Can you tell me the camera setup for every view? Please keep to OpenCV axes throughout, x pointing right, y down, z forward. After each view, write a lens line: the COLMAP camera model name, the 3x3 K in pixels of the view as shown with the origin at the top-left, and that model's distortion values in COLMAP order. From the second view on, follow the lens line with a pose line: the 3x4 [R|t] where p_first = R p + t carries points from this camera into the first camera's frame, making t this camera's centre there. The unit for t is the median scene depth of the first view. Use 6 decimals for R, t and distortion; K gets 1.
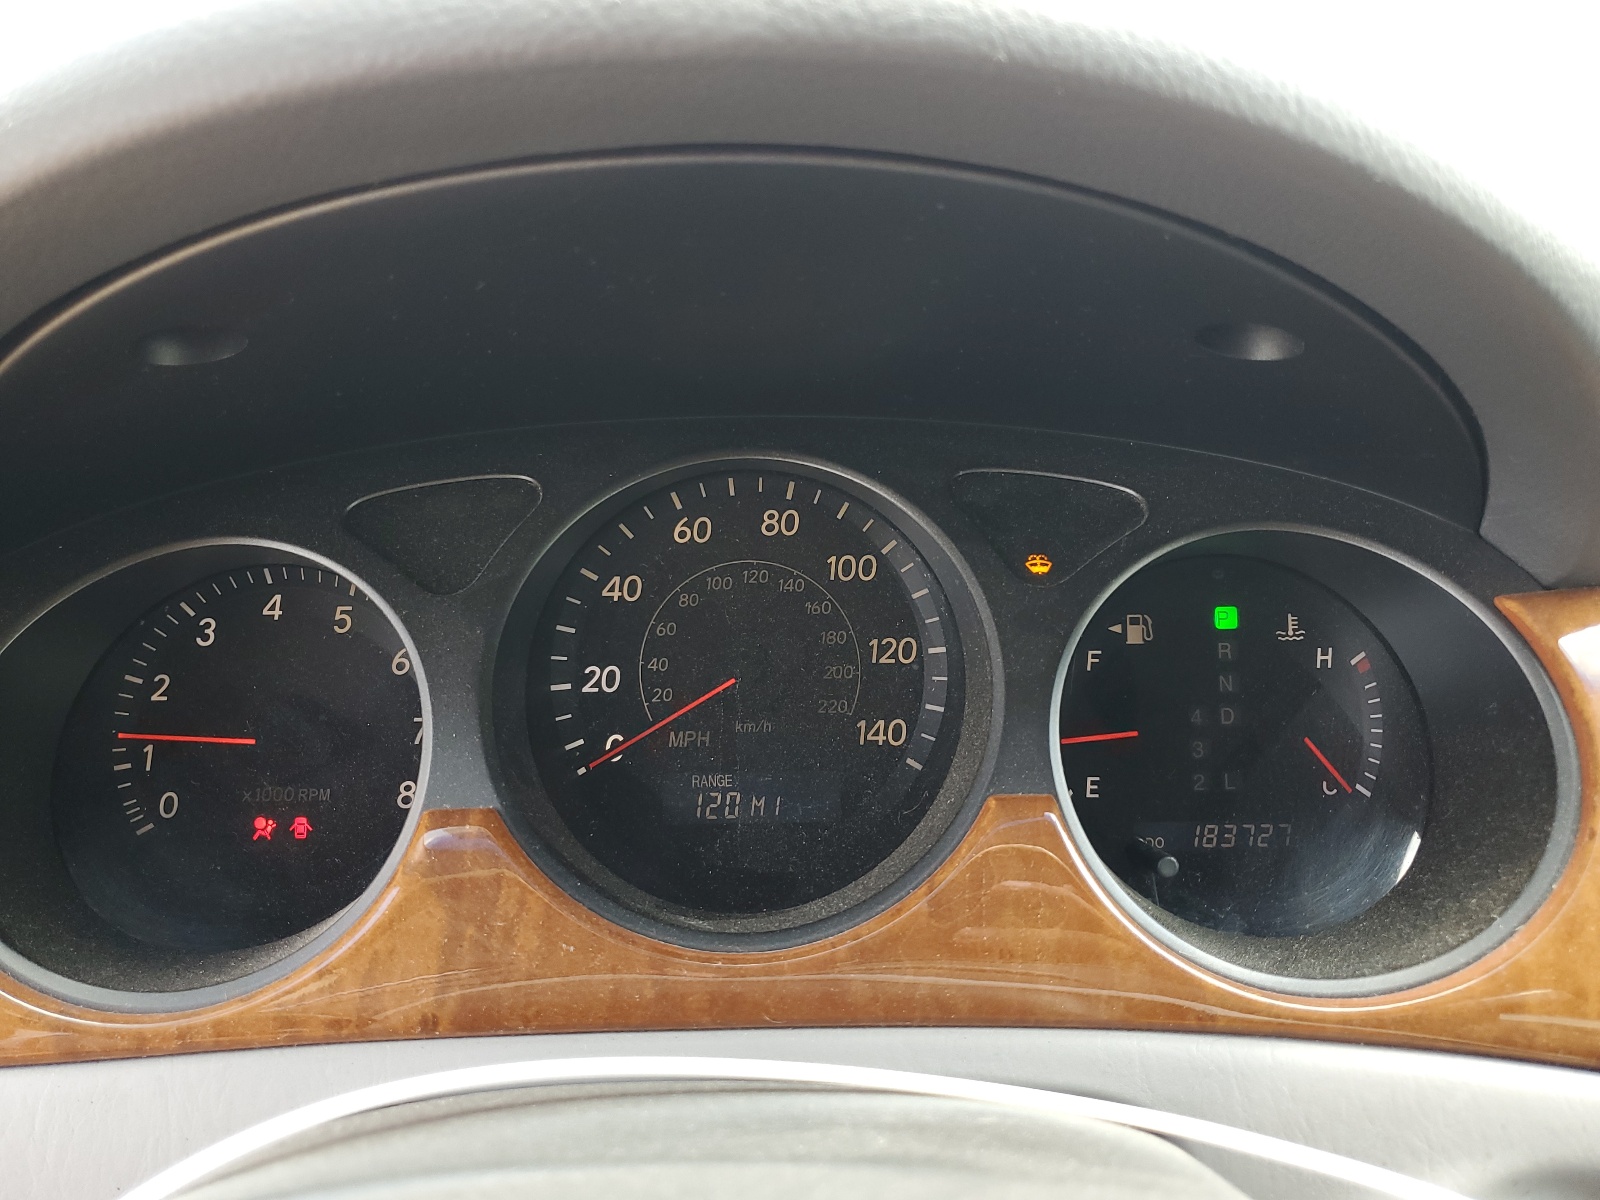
lens RADIAL K [[1212.2, 0, 799.5], [0, 1212.2, 600.0], [0, 0, 1]] dist [0.002973, -0.000469]
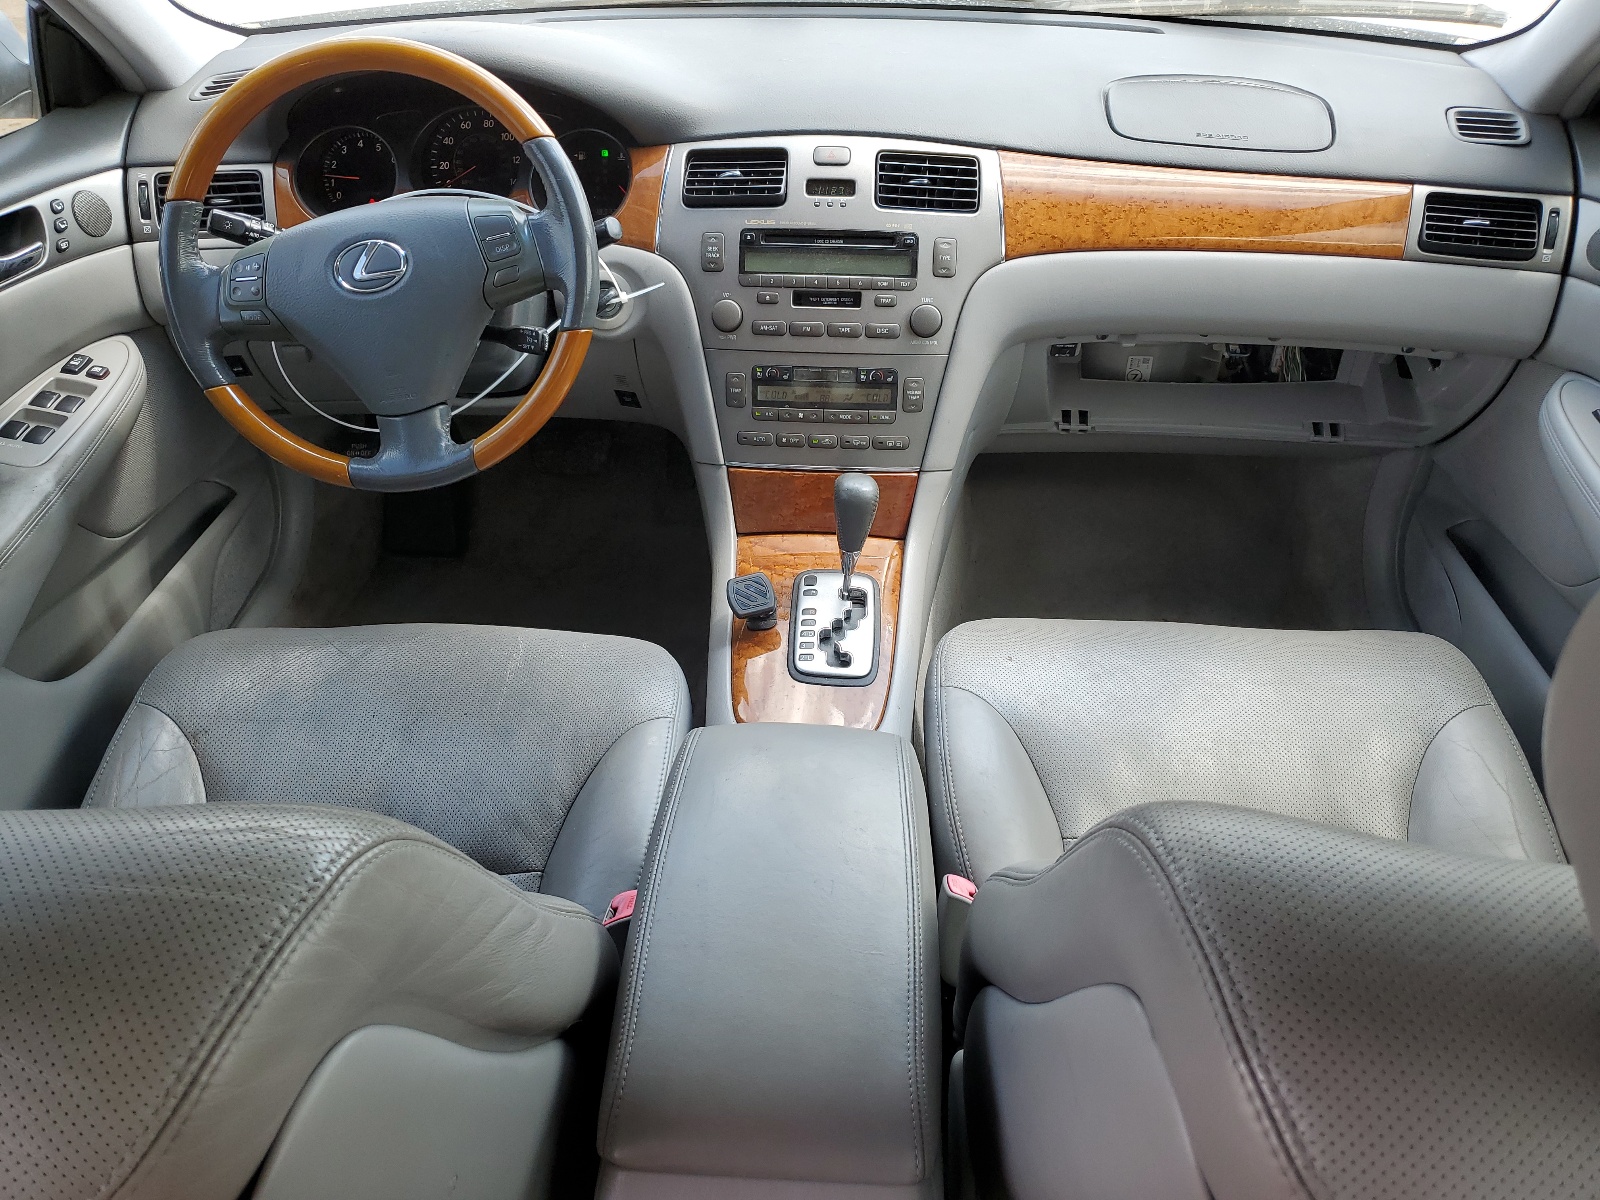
lens RADIAL K [[1212.2, 0, 800.6], [0, 1212.2, 599.6], [0, 0, 1]] dist [0.002973, -0.000469]
pose [[0.999076, 0.035163, -0.024711, 1.150345], [-0.024380, 0.937206, 0.347922, -0.011806], [0.035394, -0.346998, 0.937198, -3.165553]]
